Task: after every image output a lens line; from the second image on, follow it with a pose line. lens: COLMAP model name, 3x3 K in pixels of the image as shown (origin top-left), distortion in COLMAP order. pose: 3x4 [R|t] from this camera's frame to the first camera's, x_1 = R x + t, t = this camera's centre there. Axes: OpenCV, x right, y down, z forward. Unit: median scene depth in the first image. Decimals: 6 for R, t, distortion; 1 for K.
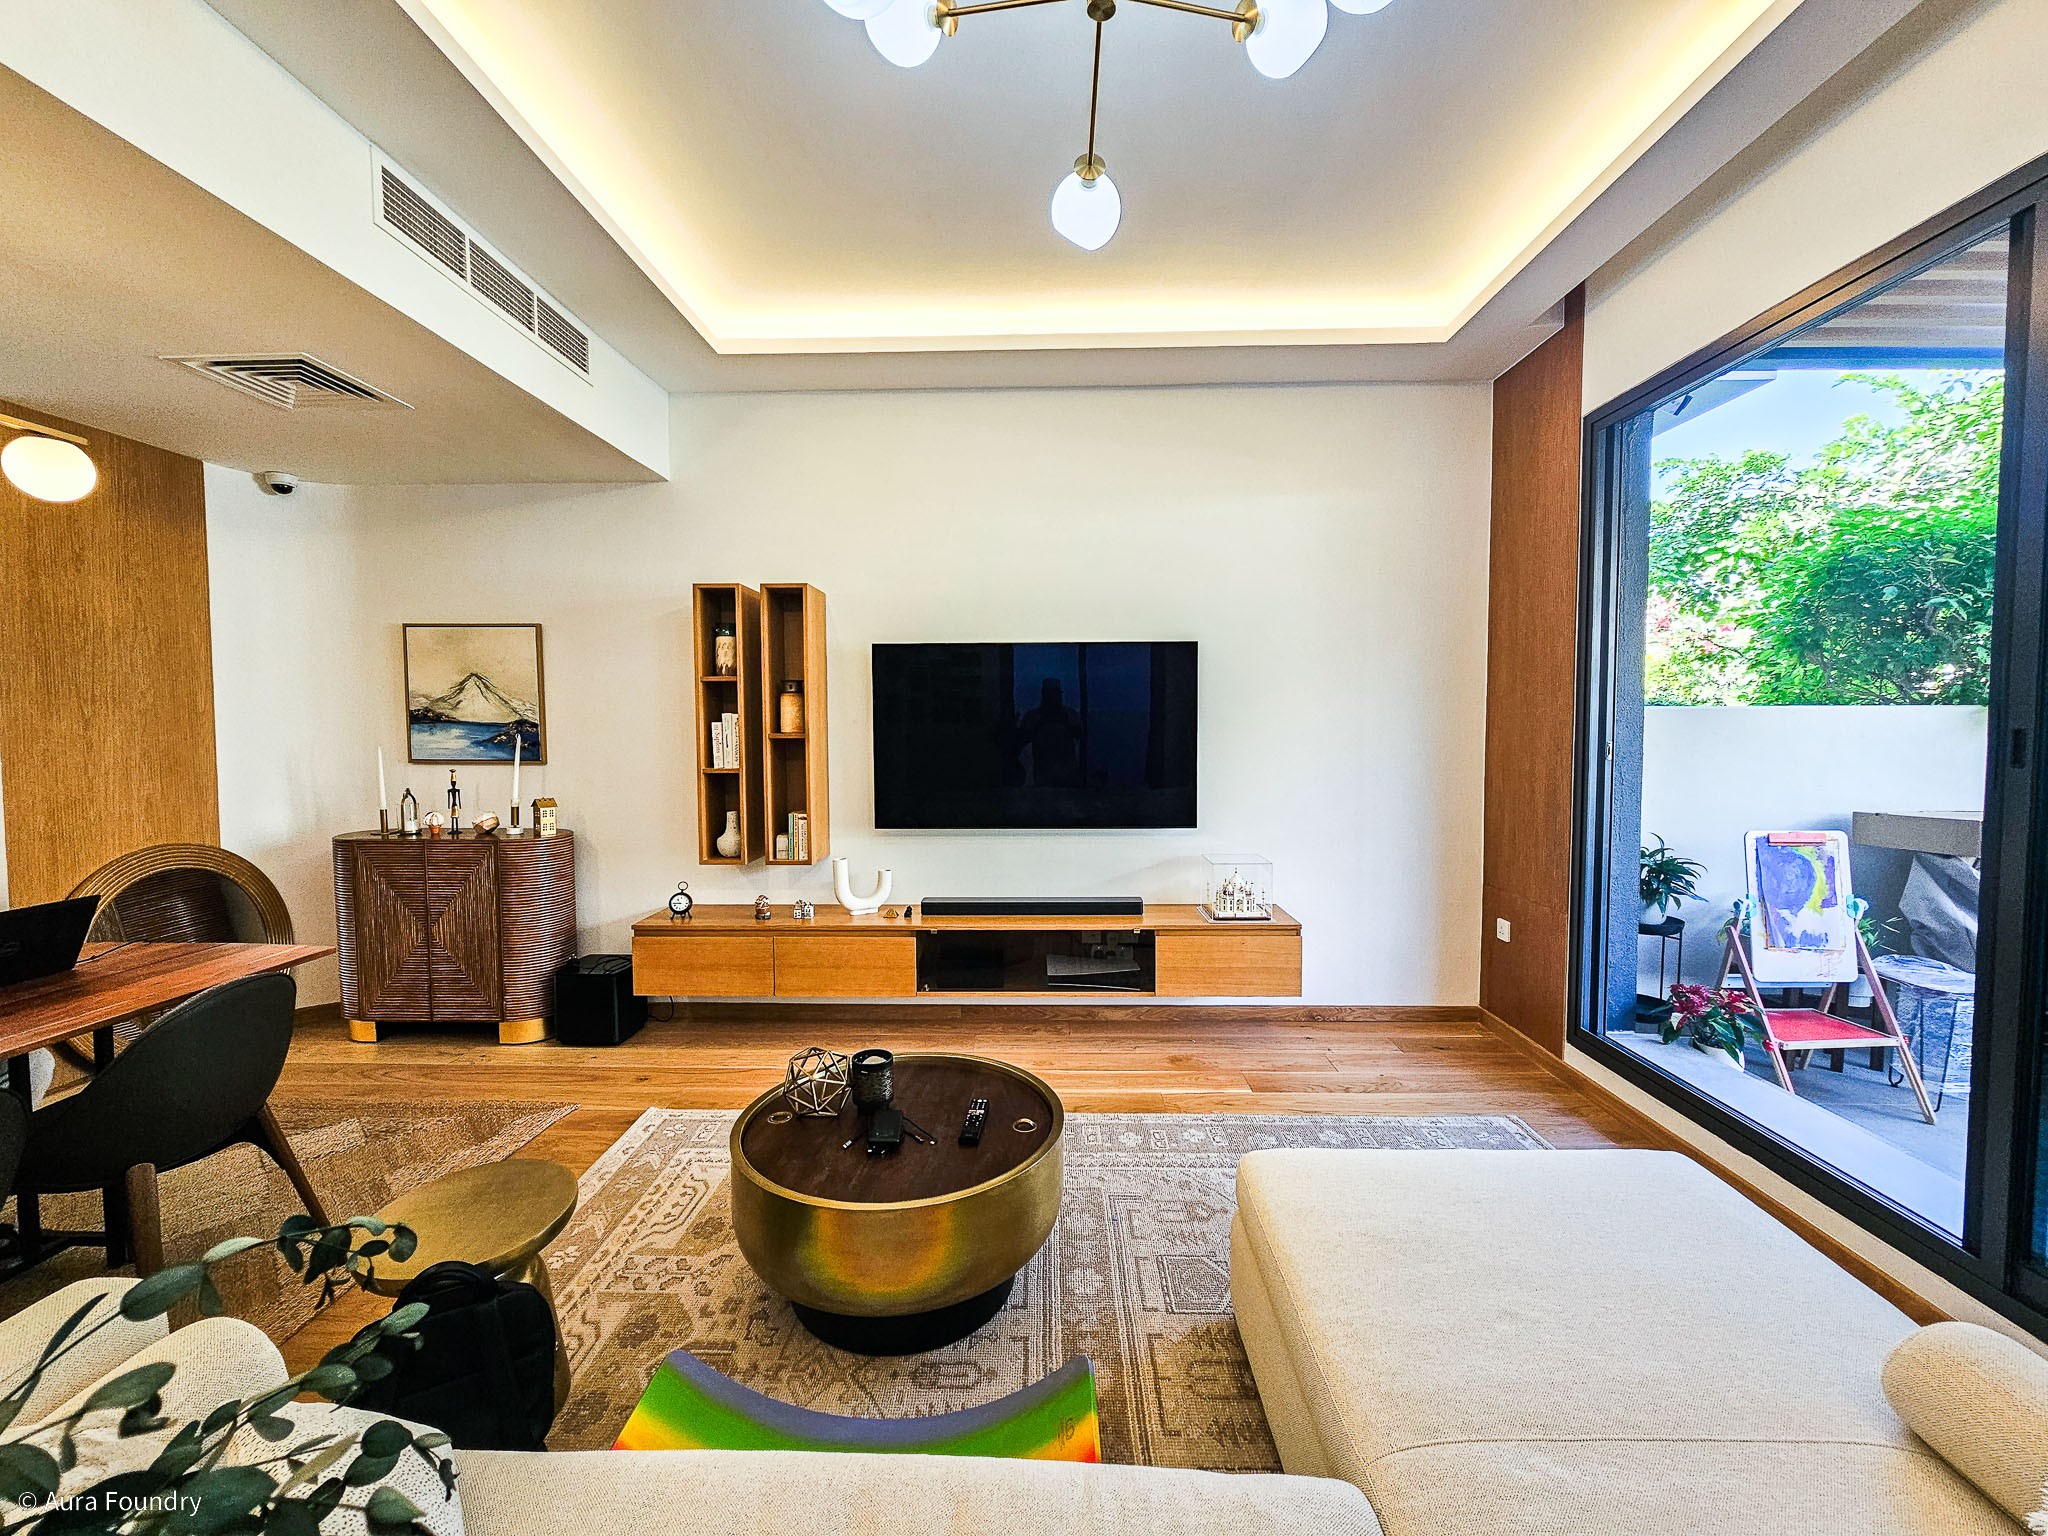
lens RADIAL K [[834.6, 0, 1031.7], [0, 834.6, 761.6], [0, 0, 1]] dist [-0.004594, -0.000128]
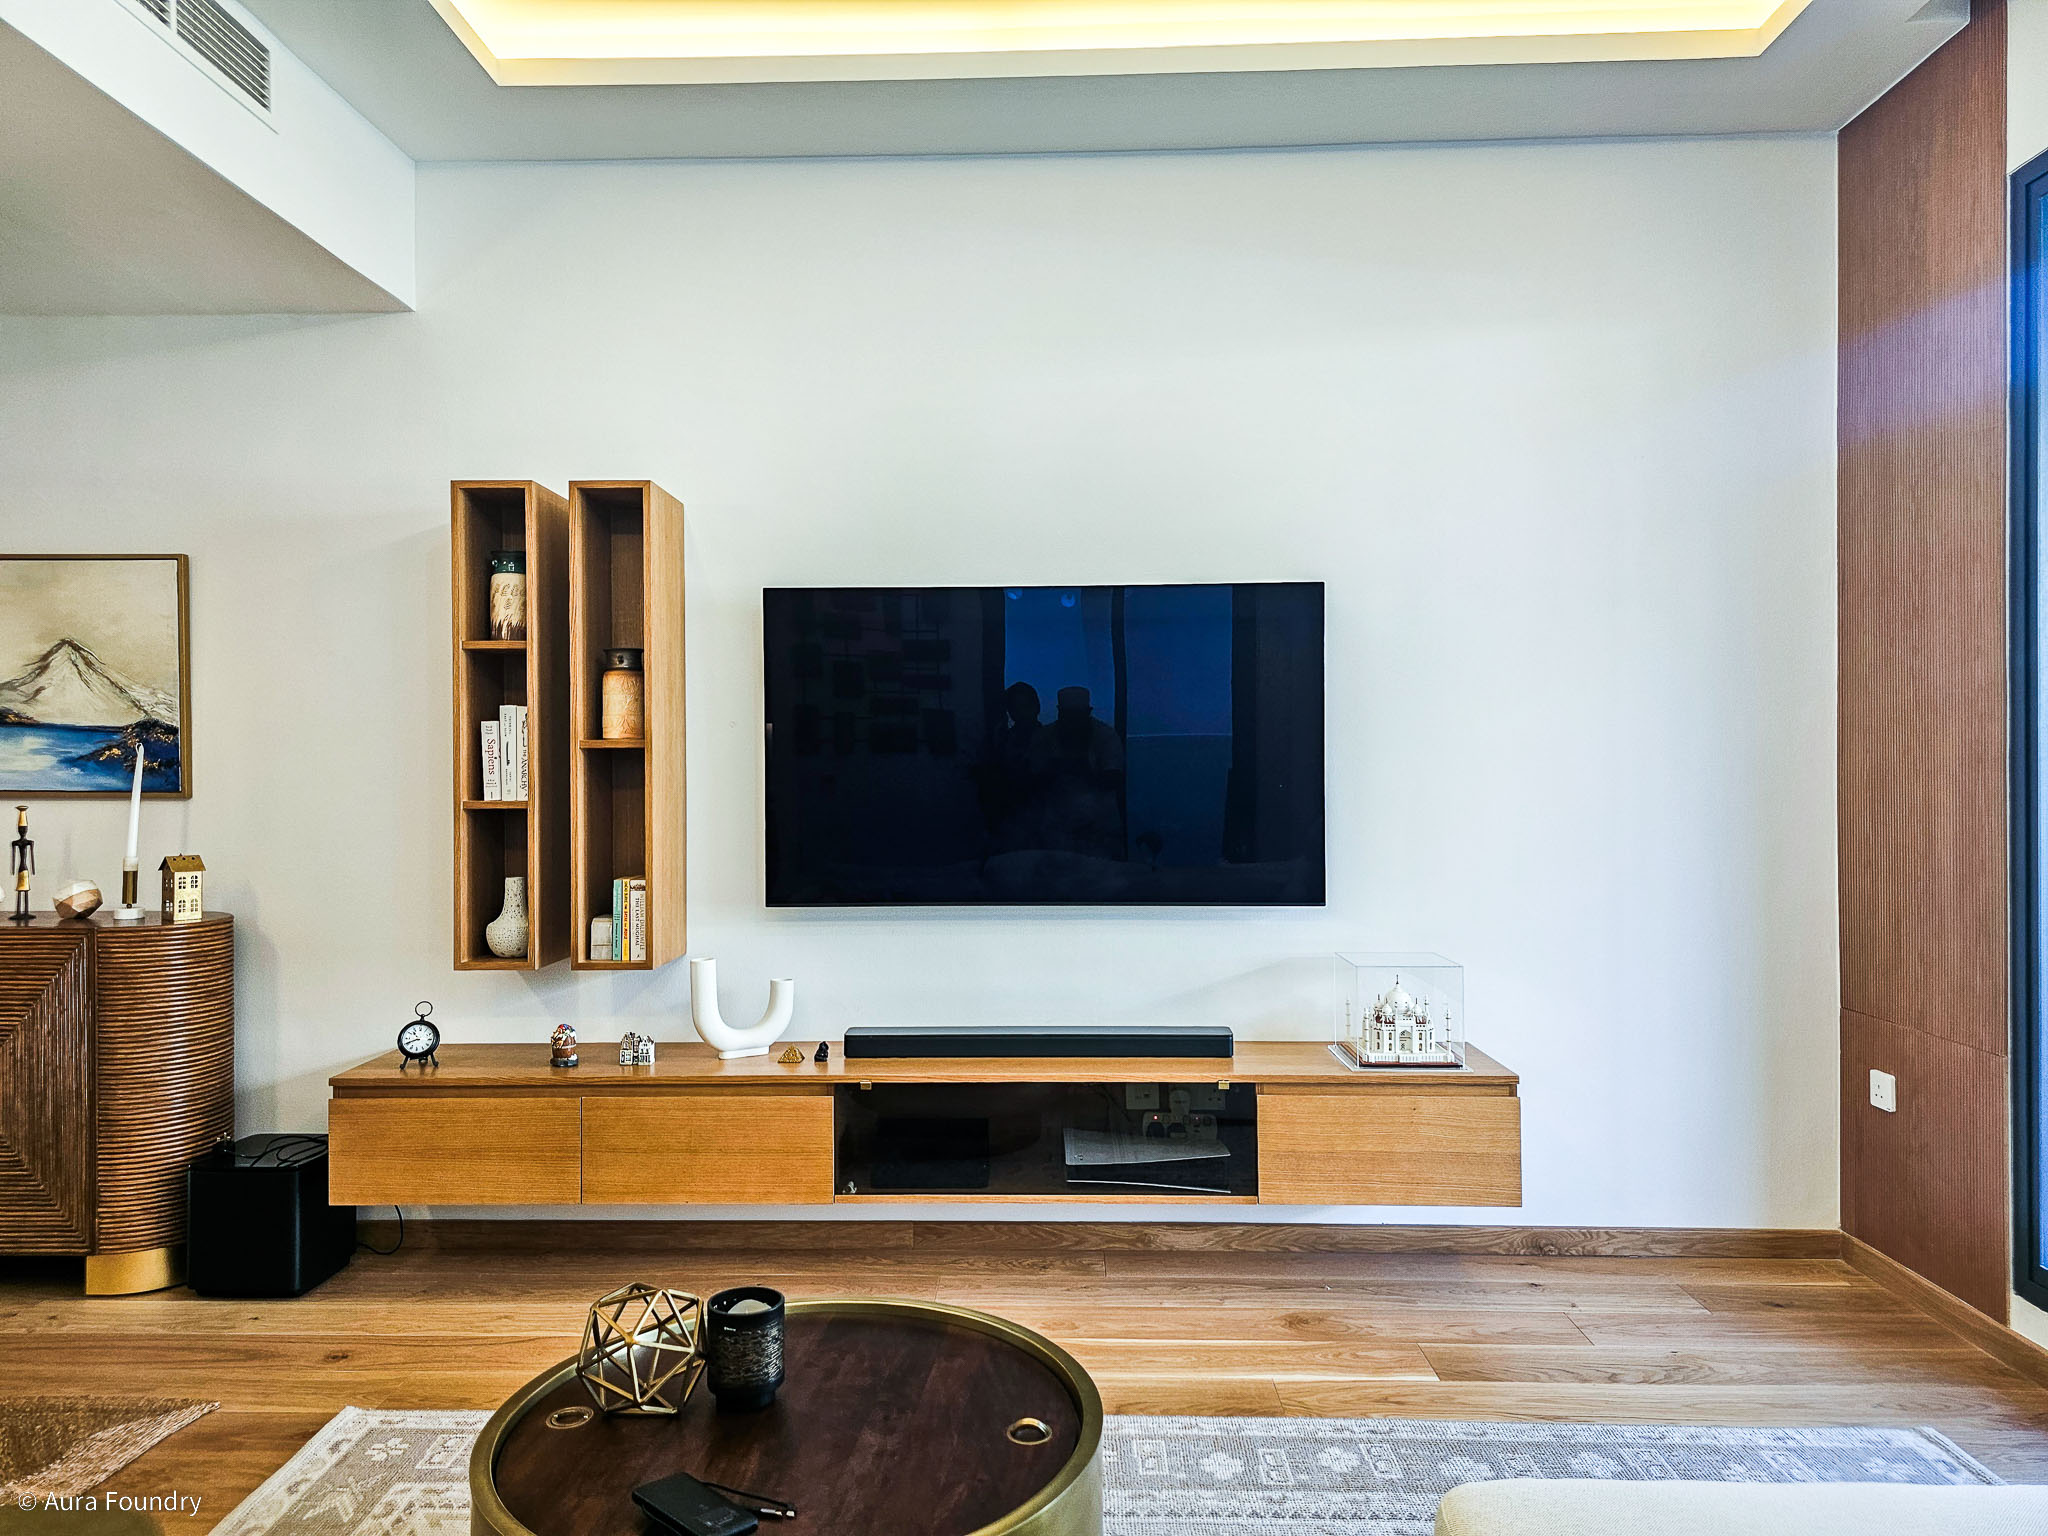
lens RADIAL K [[1370.0, 0, 1024.0], [0, 1370.0, 768.0], [0, 0, 1]] dist [0.053309, -0.041294]
pose [[0.999977, -0.000549, -0.006809, -0.003257], [0.000218, 0.998823, -0.048500, 0.031532], [0.006828, 0.048497, 0.998800, 0.054476]]
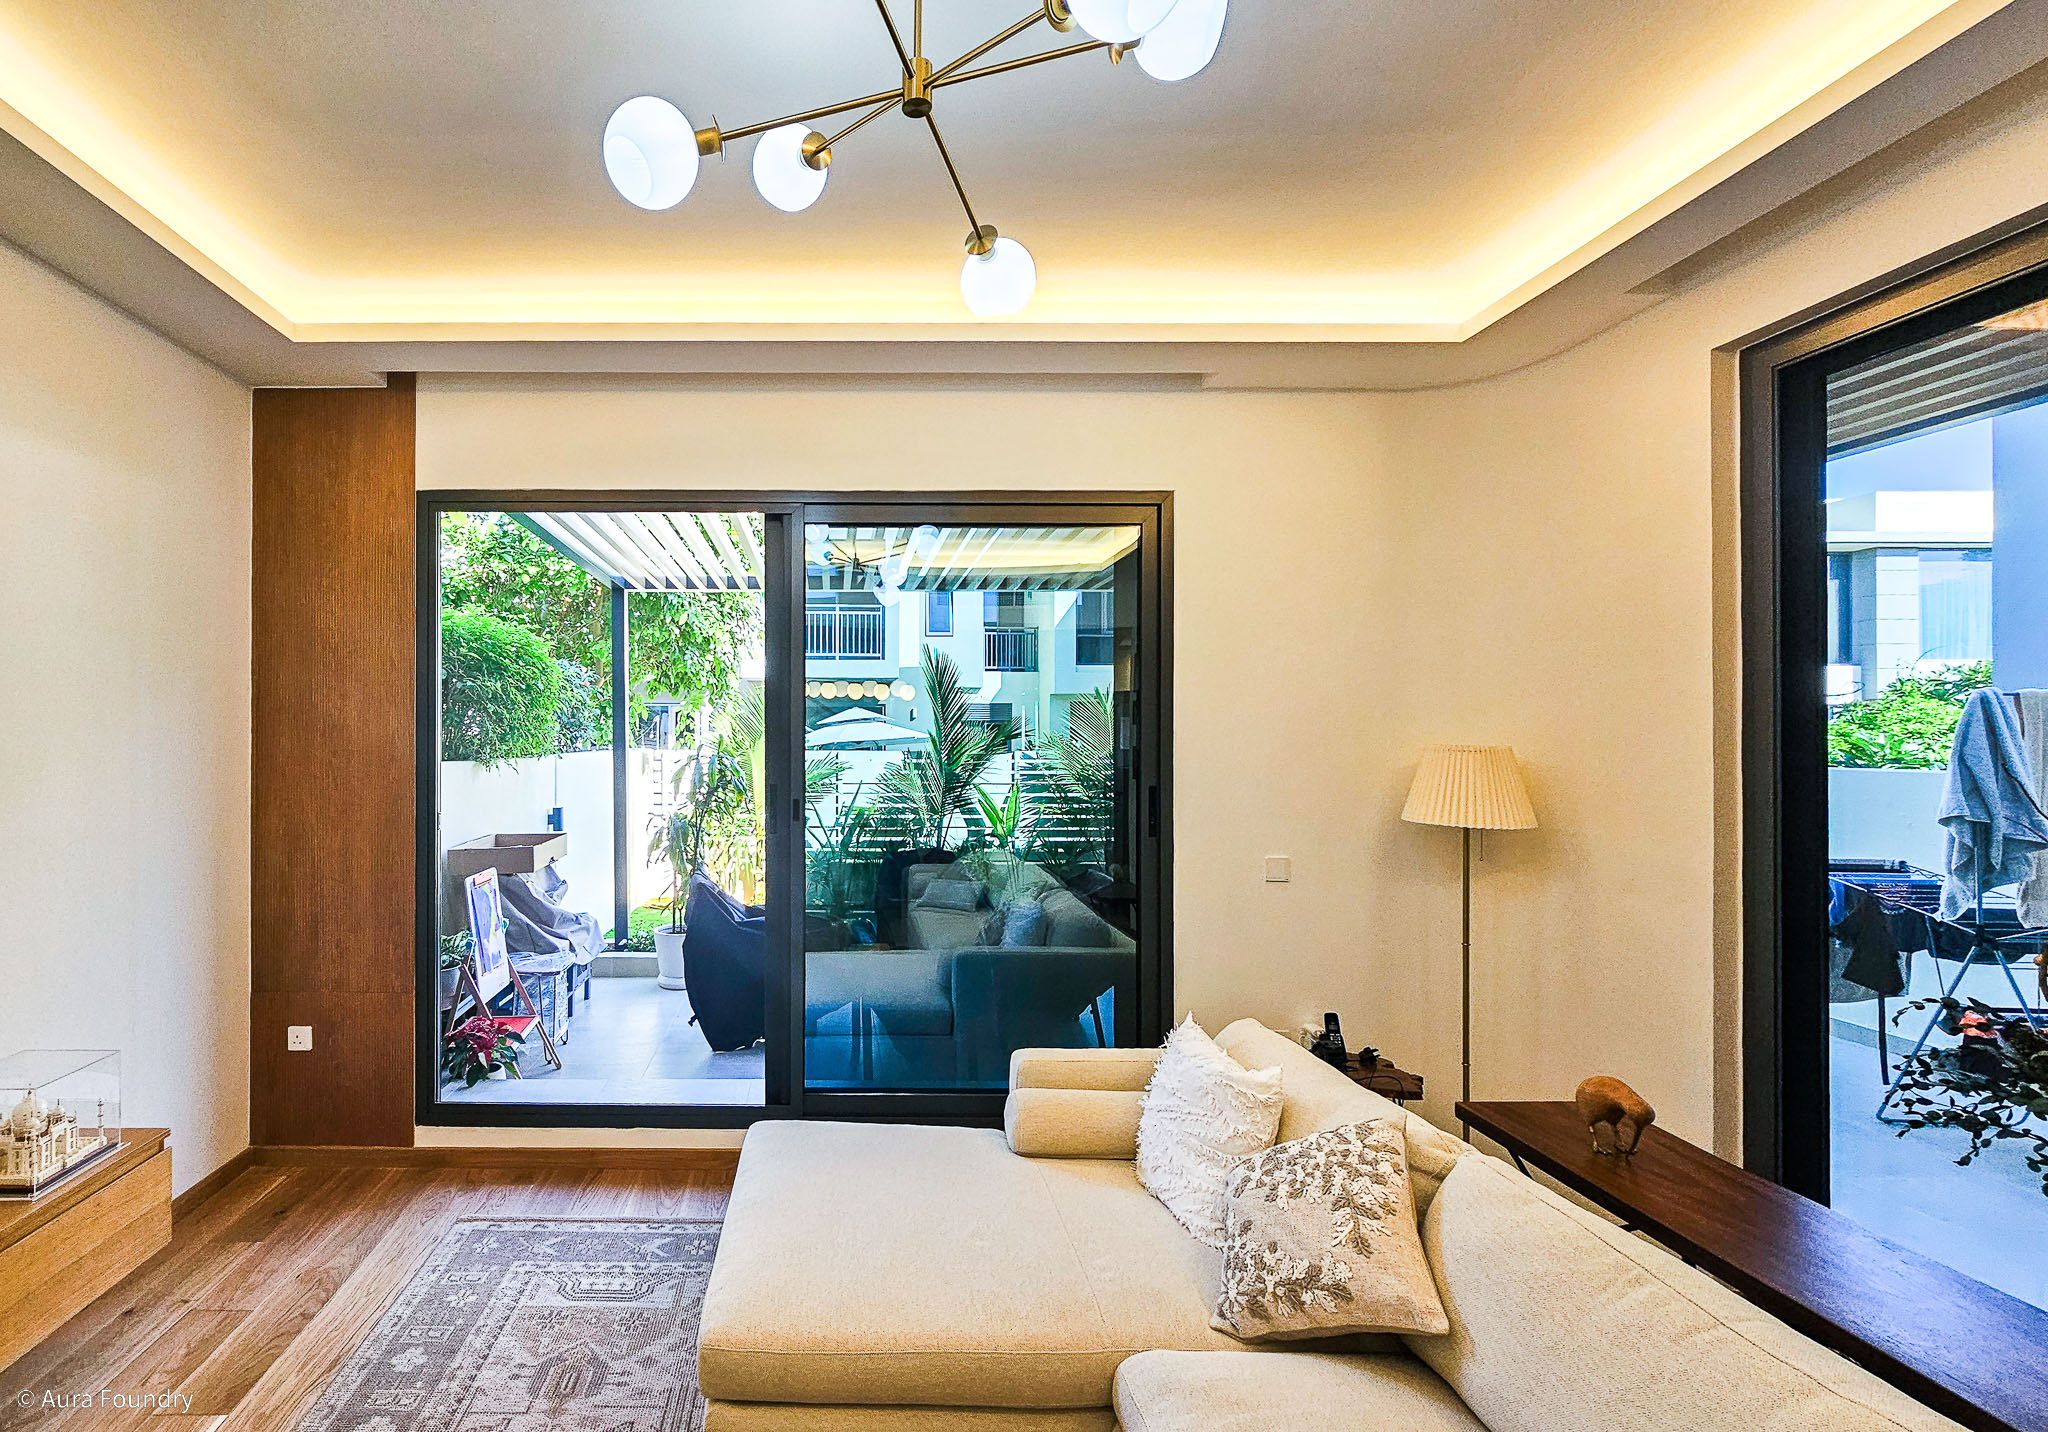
lens RADIAL K [[891.0, 0, 819.6], [0, 891.0, 728.8], [0, 0, 1]] dist [0.001043, 0.000163]
pose [[-0.013929, 0.014253, 0.999801, -0.367971], [0.047640, 0.998772, -0.013575, -0.079219], [-0.998767, 0.047441, -0.014591, 0.471322]]
